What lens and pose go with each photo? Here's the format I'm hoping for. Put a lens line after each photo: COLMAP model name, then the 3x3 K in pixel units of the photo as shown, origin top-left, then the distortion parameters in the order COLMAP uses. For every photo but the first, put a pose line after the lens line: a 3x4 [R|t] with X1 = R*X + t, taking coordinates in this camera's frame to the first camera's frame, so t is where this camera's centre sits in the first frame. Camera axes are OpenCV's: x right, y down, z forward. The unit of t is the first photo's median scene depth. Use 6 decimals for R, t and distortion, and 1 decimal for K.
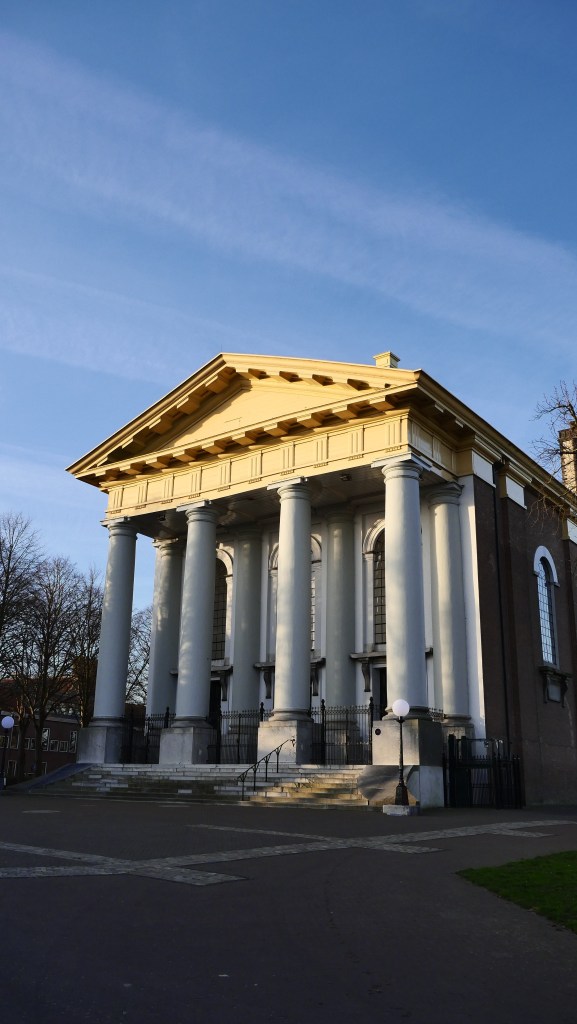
lens RADIAL K [[861.1, 0, 288.5], [0, 861.1, 512.0], [0, 0, 1]] dist [-0.184433, 0.000897]
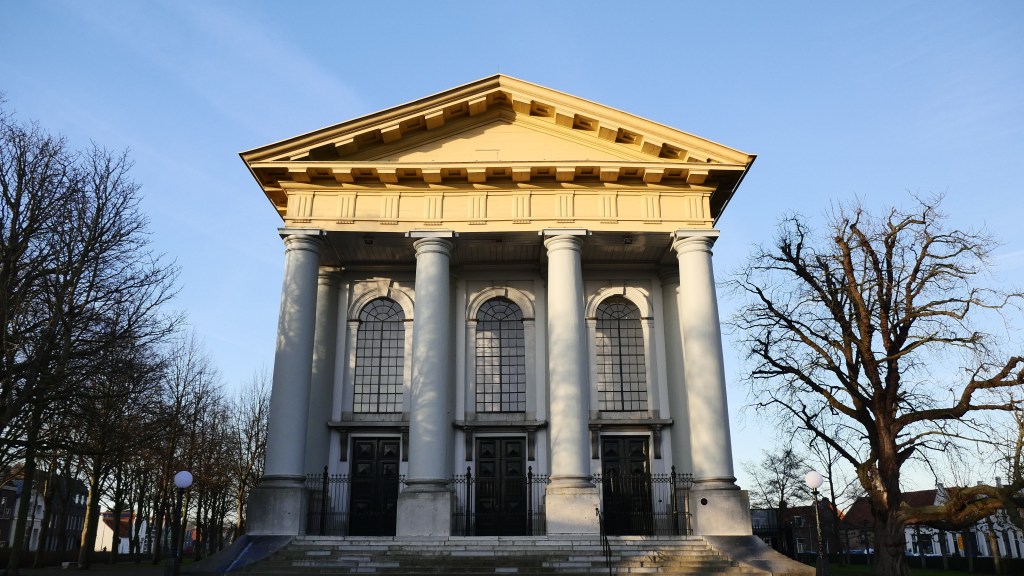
lens RADIAL K [[773.7, 0, 511.6], [0, 773.7, 320.3], [0, 0, 1]] dist [-0.112542, -0.002049]
pose [[0.816988, 0.156916, 0.554895, -0.456644], [-0.164708, 0.985677, -0.036230, 0.091714], [-0.552633, -0.061796, 0.831131, 0.304444]]
